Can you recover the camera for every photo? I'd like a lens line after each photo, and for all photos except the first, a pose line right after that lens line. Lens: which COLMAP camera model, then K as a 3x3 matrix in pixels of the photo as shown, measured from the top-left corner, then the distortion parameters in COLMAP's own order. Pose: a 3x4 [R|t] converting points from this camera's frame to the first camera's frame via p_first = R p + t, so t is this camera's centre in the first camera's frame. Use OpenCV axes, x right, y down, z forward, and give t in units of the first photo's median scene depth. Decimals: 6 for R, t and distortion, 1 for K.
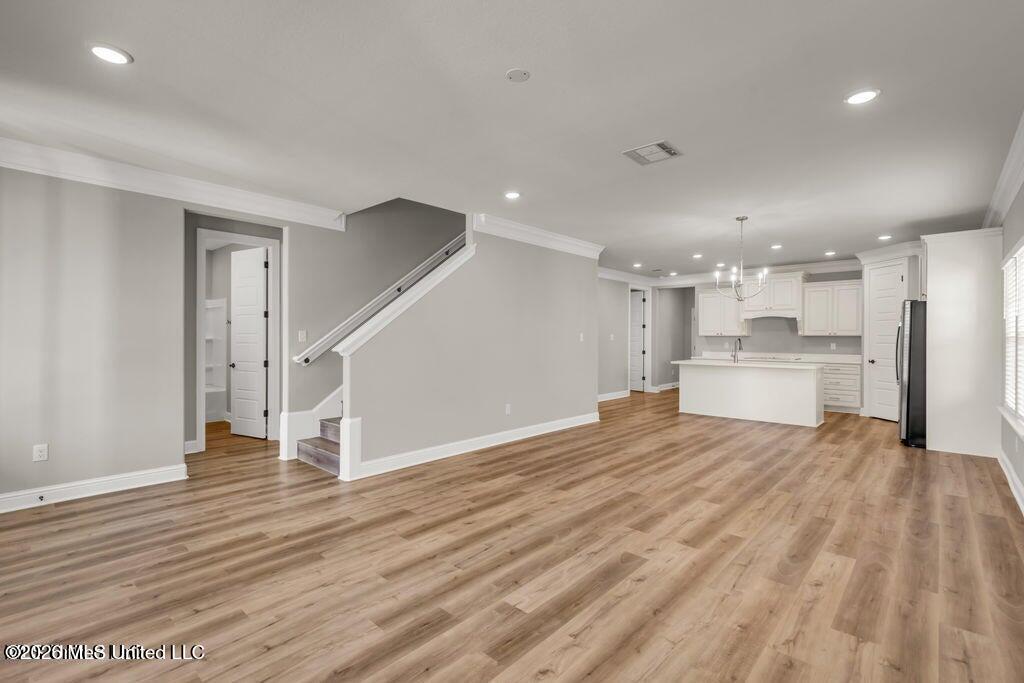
lens RADIAL K [[462.4, 0, 516.3], [0, 462.4, 341.8], [0, 0, 1]] dist [0.009947, -0.002920]
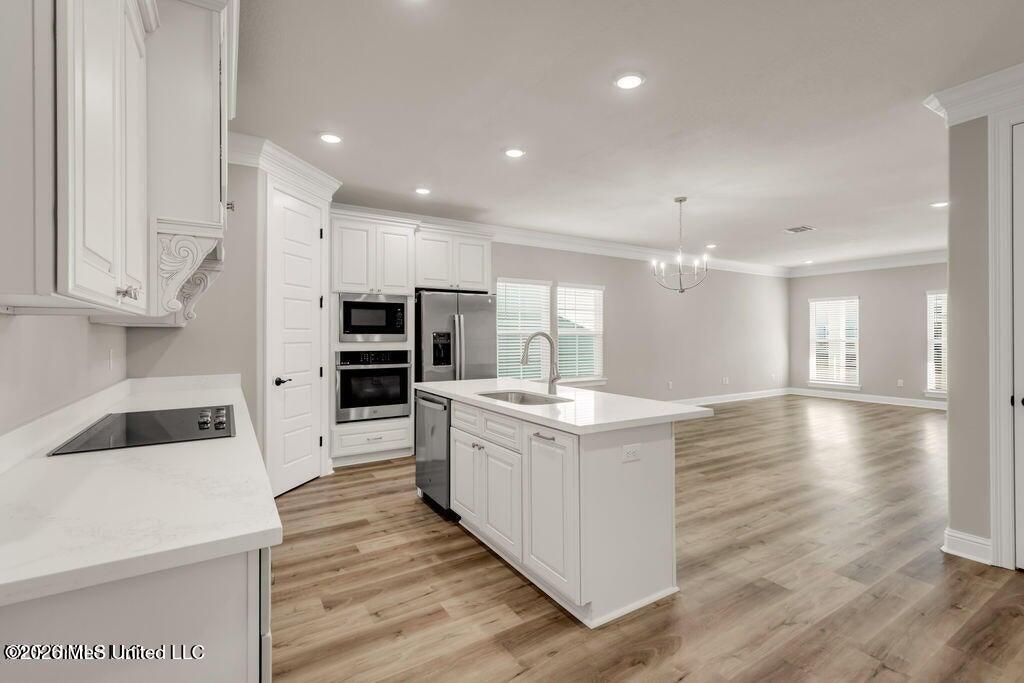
lens RADIAL K [[462.4, 0, 517.2], [0, 462.4, 337.6], [0, 0, 1]] dist [0.009947, -0.002920]
pose [[-0.963984, -0.002268, 0.265950, 0.721905], [0.001049, 0.999923, 0.012330, -0.017081], [-0.265957, 0.012165, -0.963908, 2.537873]]
